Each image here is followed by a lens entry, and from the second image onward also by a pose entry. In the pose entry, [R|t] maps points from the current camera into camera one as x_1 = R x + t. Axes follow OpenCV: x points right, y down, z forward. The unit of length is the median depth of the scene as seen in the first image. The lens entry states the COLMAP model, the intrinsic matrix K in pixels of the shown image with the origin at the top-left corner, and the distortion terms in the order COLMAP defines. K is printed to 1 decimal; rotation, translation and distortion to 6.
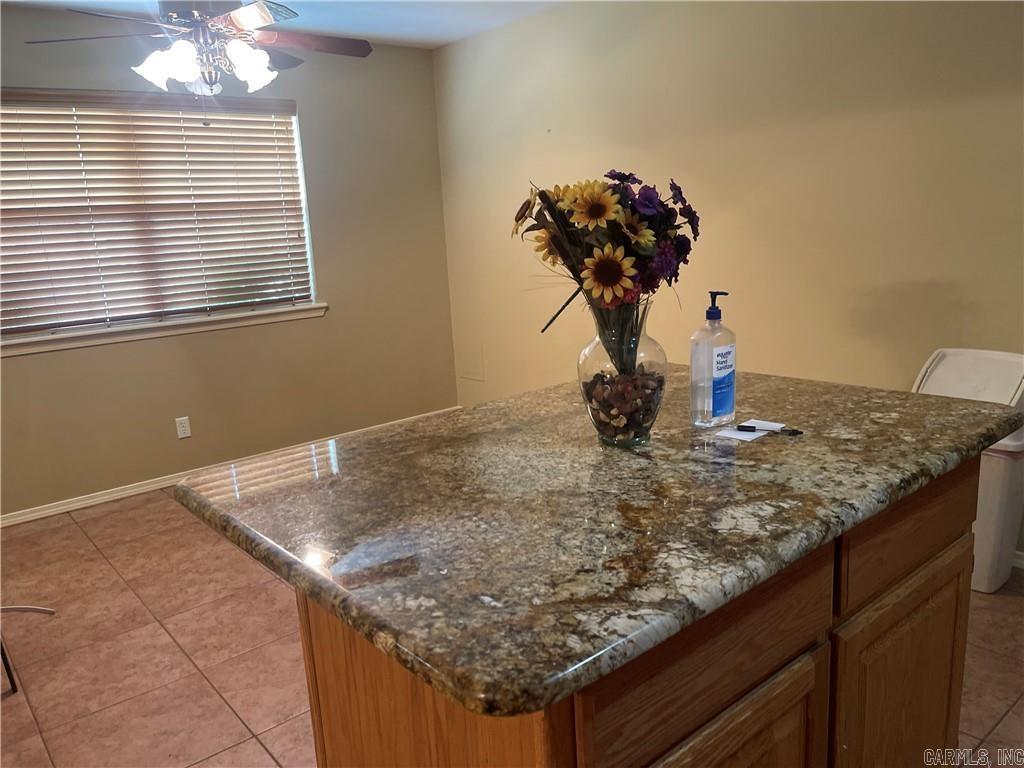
lens RADIAL K [[773.8, 0, 520.3], [0, 773.8, 393.3], [0, 0, 1]] dist [0.057199, -0.073689]
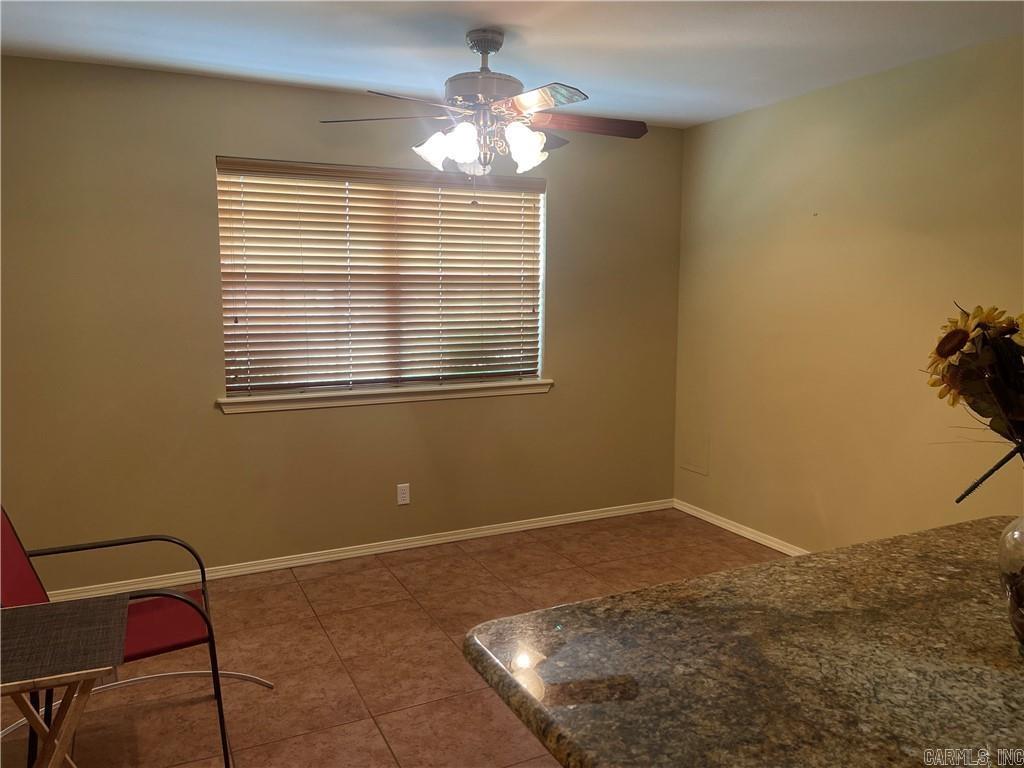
lens RADIAL K [[773.8, 0, 512.7], [0, 773.8, 373.9], [0, 0, 1]] dist [0.057199, -0.073689]
pose [[0.967246, 0.079393, -0.241105, -0.098318], [-0.104916, 0.989941, -0.094914, -0.040023], [0.231145, 0.117101, 0.965847, 0.080773]]
